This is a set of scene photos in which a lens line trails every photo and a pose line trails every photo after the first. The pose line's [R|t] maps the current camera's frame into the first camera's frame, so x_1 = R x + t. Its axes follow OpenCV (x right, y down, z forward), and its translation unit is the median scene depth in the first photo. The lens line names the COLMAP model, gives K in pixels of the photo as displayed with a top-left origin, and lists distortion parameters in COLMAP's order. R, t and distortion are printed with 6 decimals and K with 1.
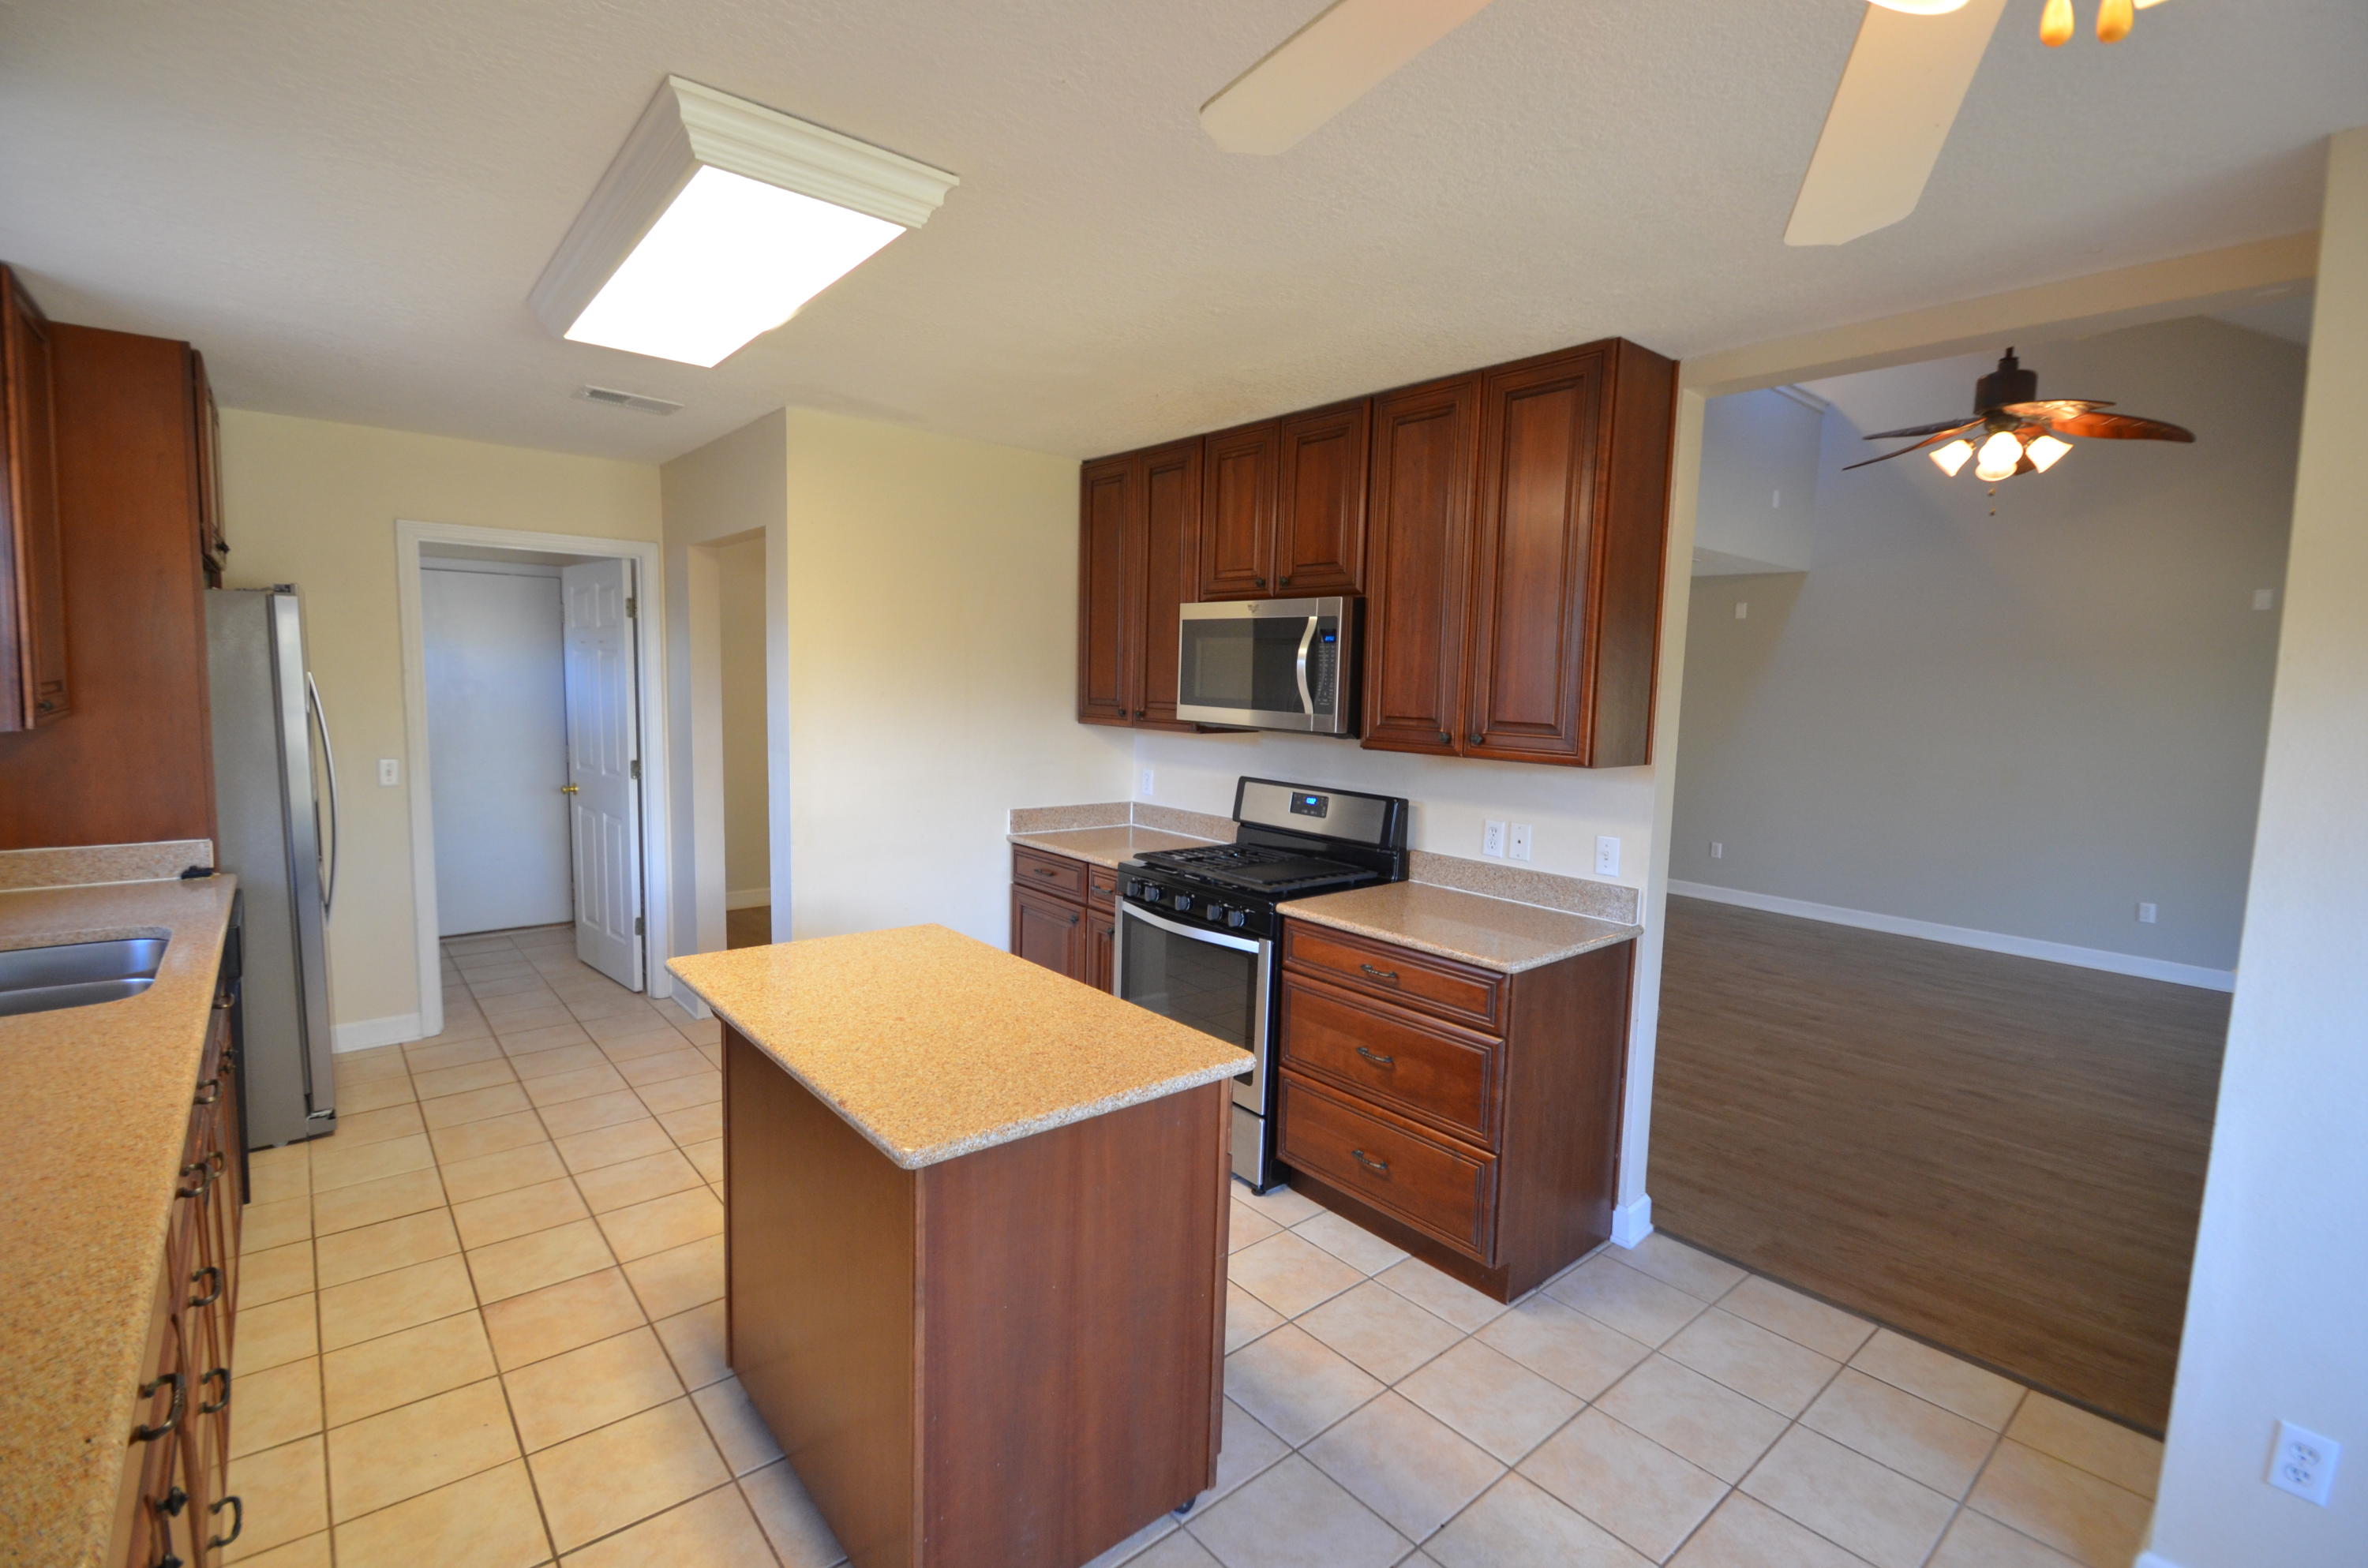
lens RADIAL K [[1043.4, 0, 1186.2], [0, 1043.4, 792.5], [0, 0, 1]] dist [-0.000733, -0.000269]
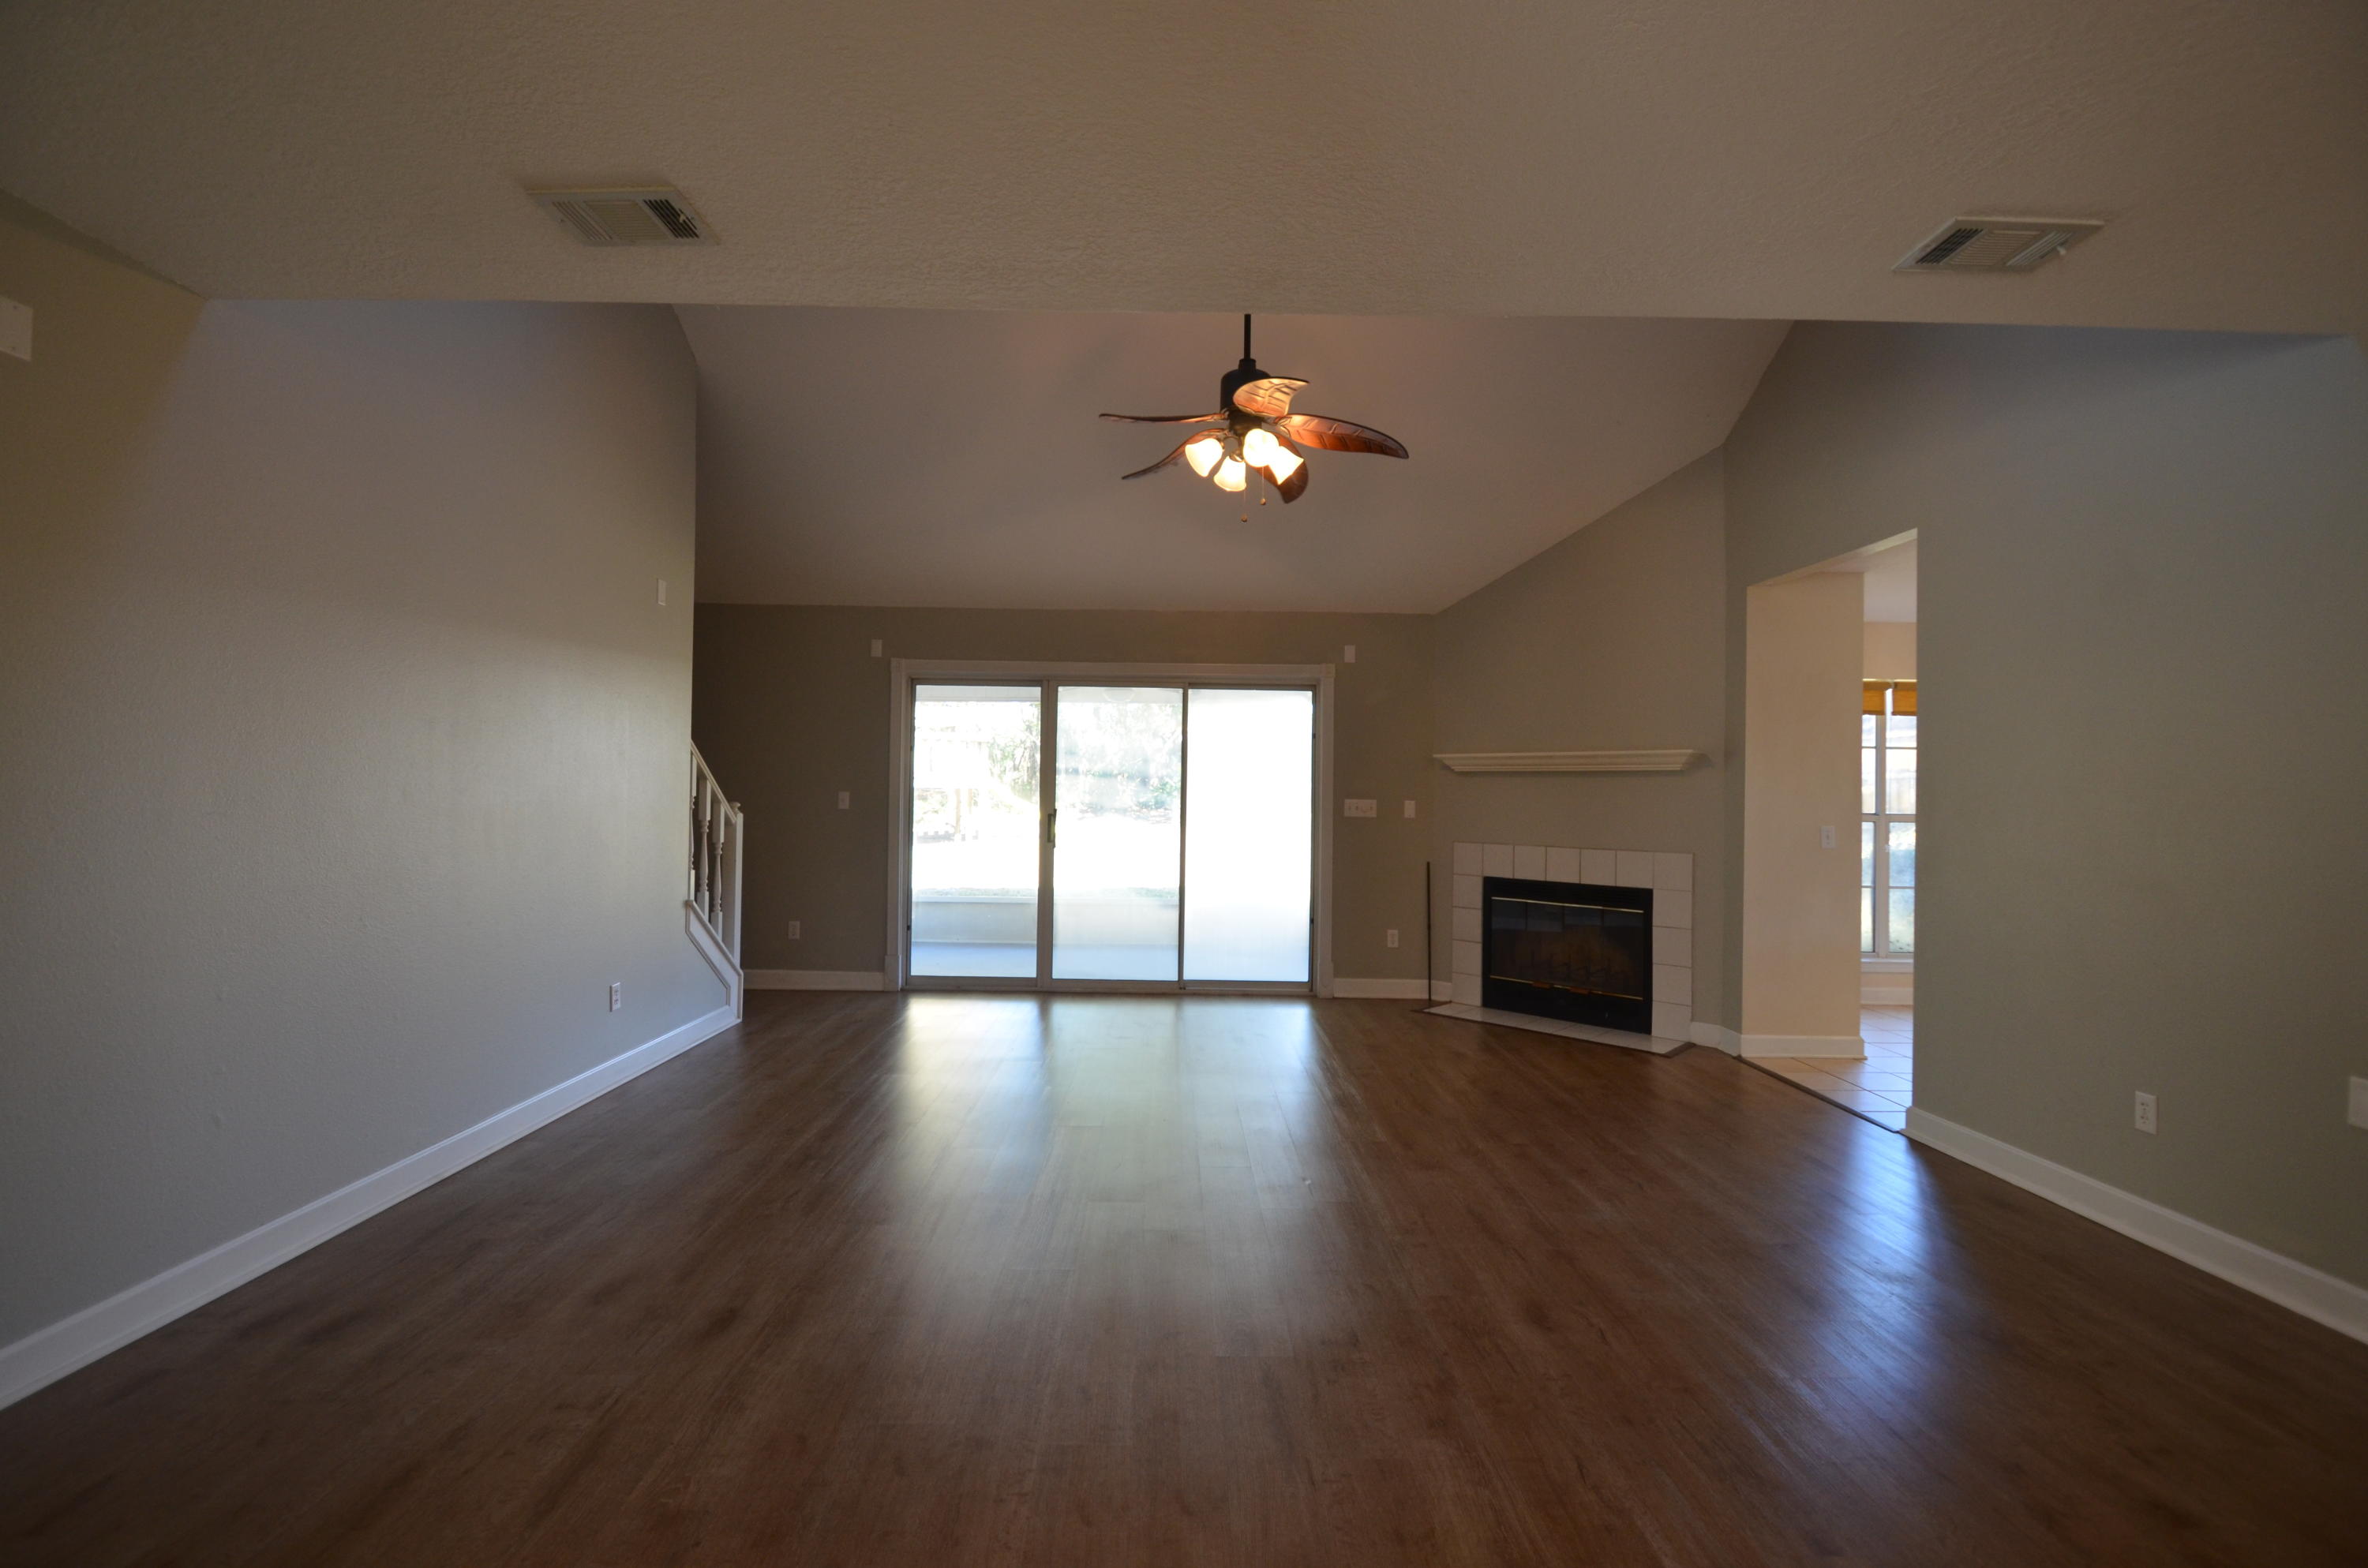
lens RADIAL K [[1043.4, 0, 1186.2], [0, 1043.4, 792.5], [0, 0, 1]] dist [-0.000733, -0.000269]
pose [[-0.772710, -0.037626, 0.633643, 0.222744], [0.030209, 0.994931, 0.095919, -0.131867], [-0.634040, 0.093259, -0.767656, 1.877106]]
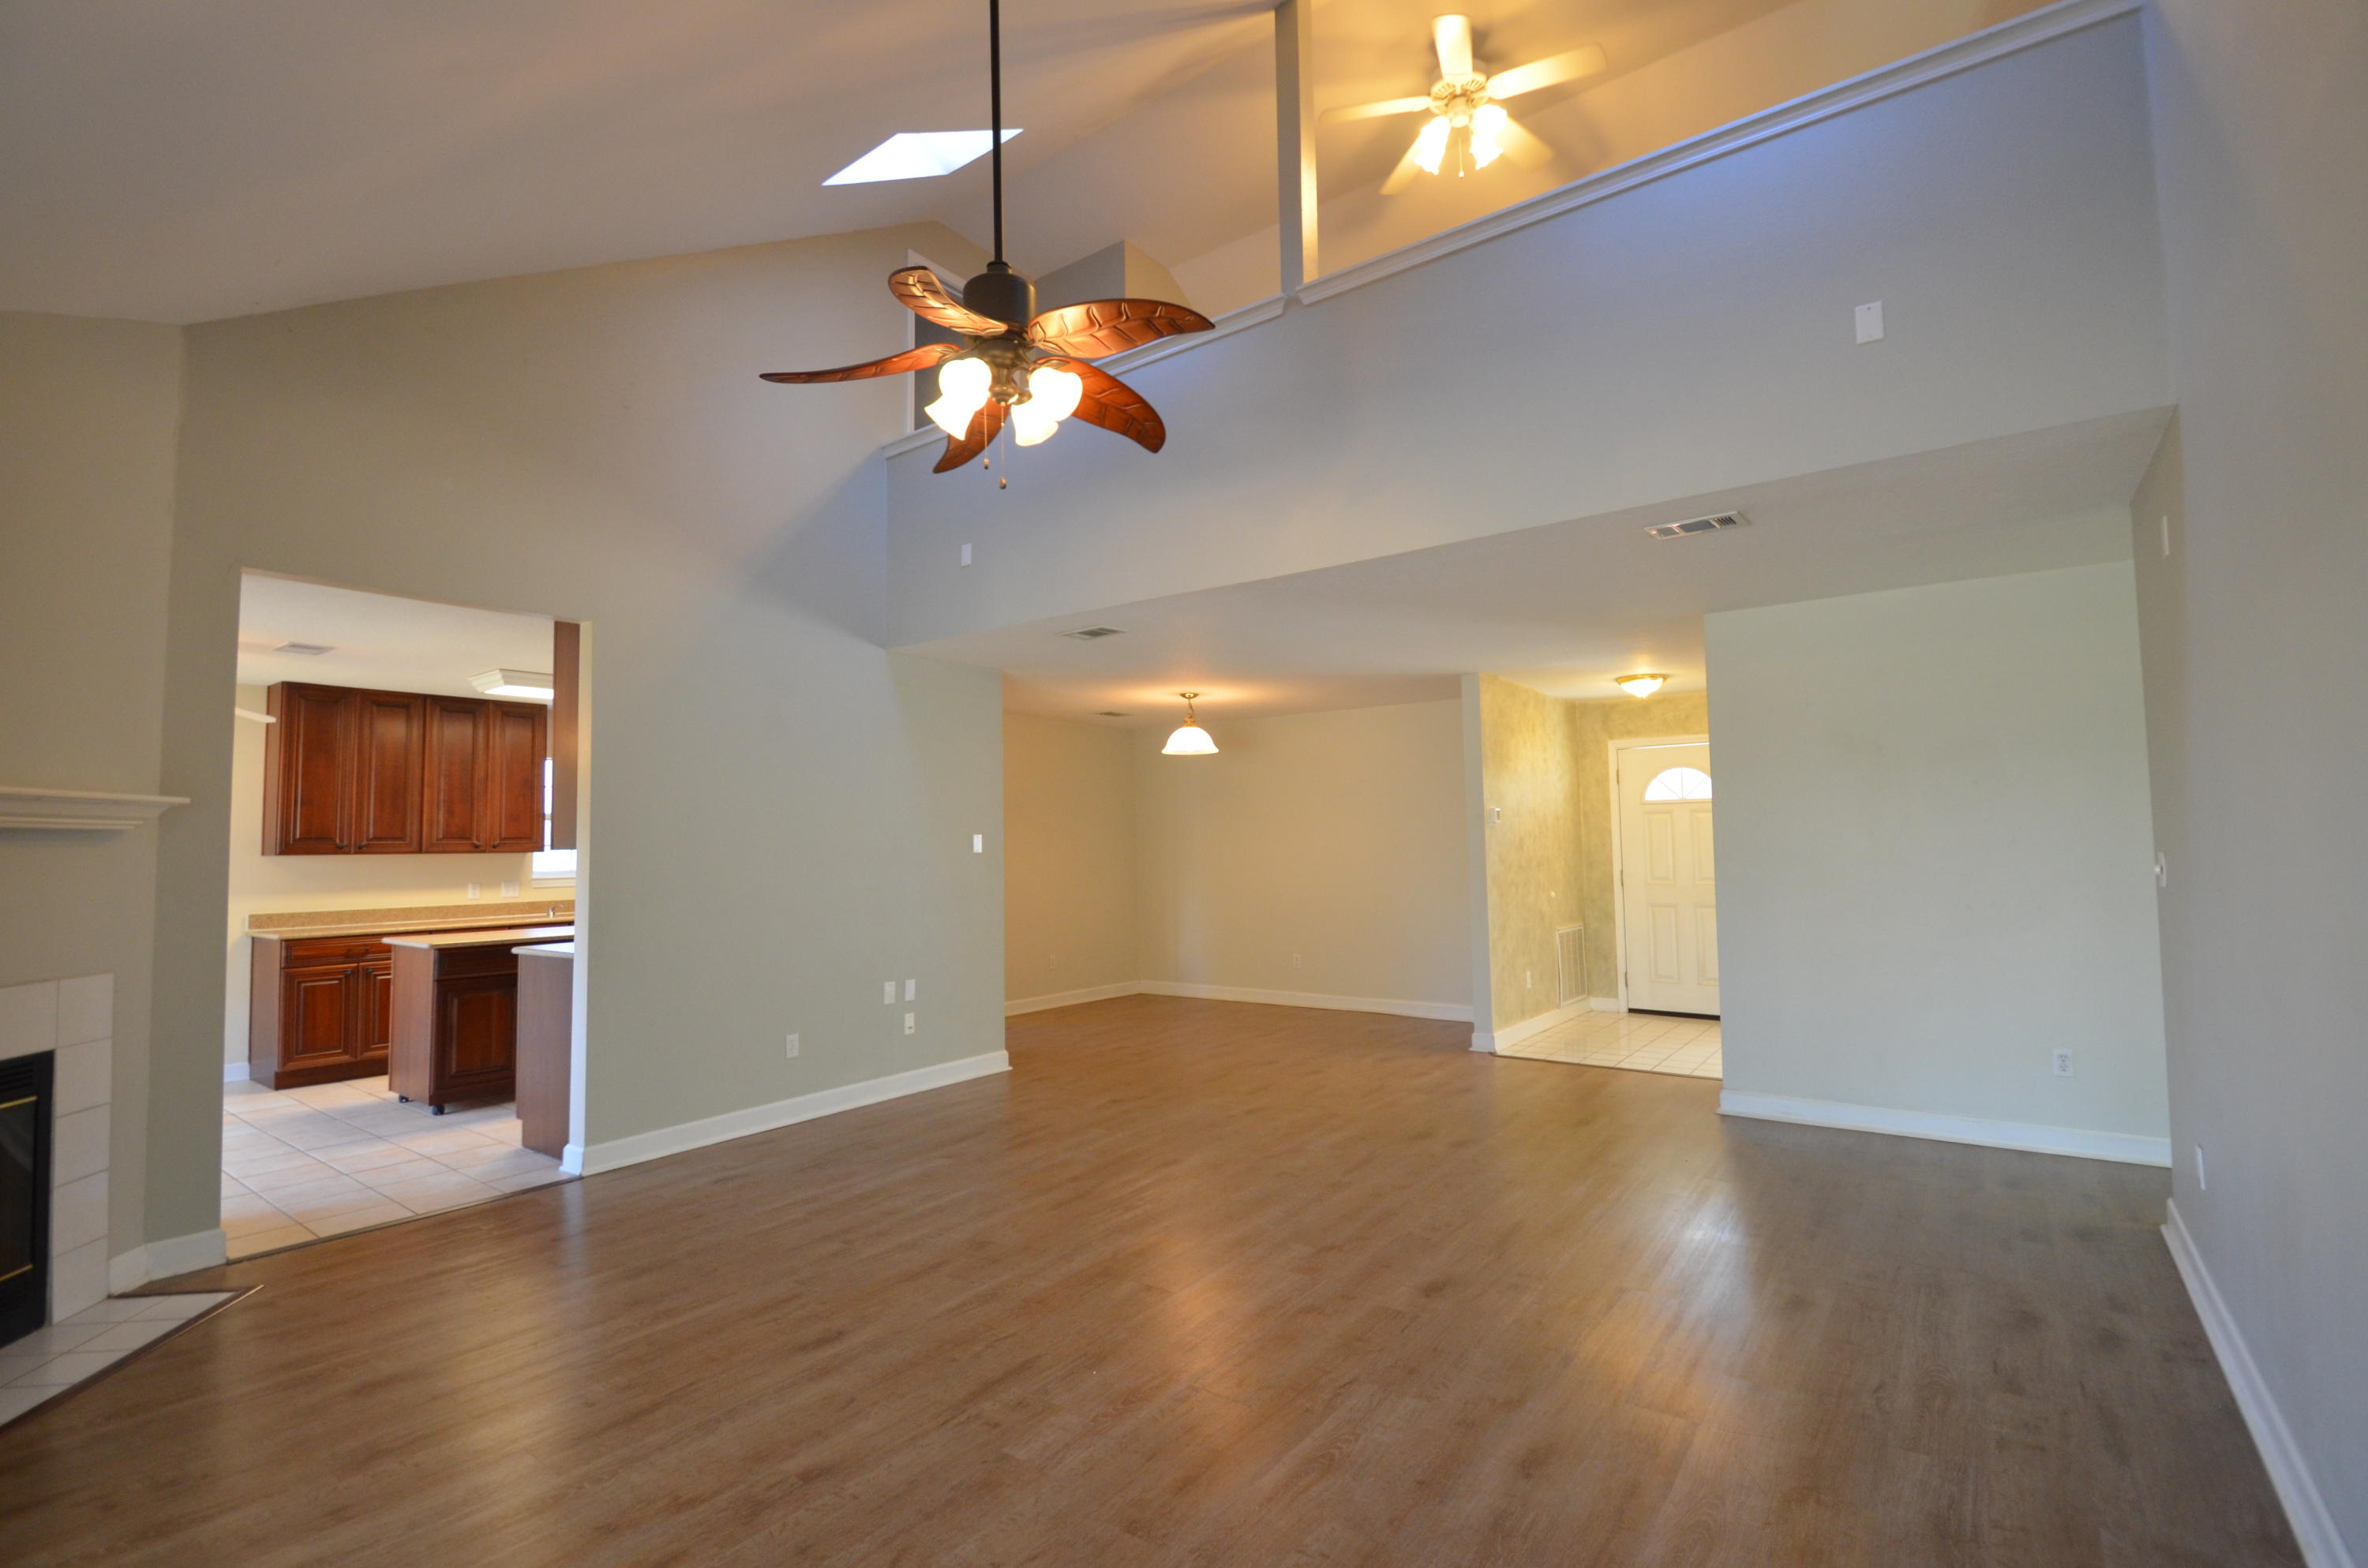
lens RADIAL K [[1043.4, 0, 1186.2], [0, 1043.4, 792.5], [0, 0, 1]] dist [-0.000733, -0.000269]
pose [[0.229125, -0.086035, -0.969587, 1.511038], [-0.074242, 0.991640, -0.105536, -0.016473], [0.970562, 0.096165, 0.220822, 1.039814]]
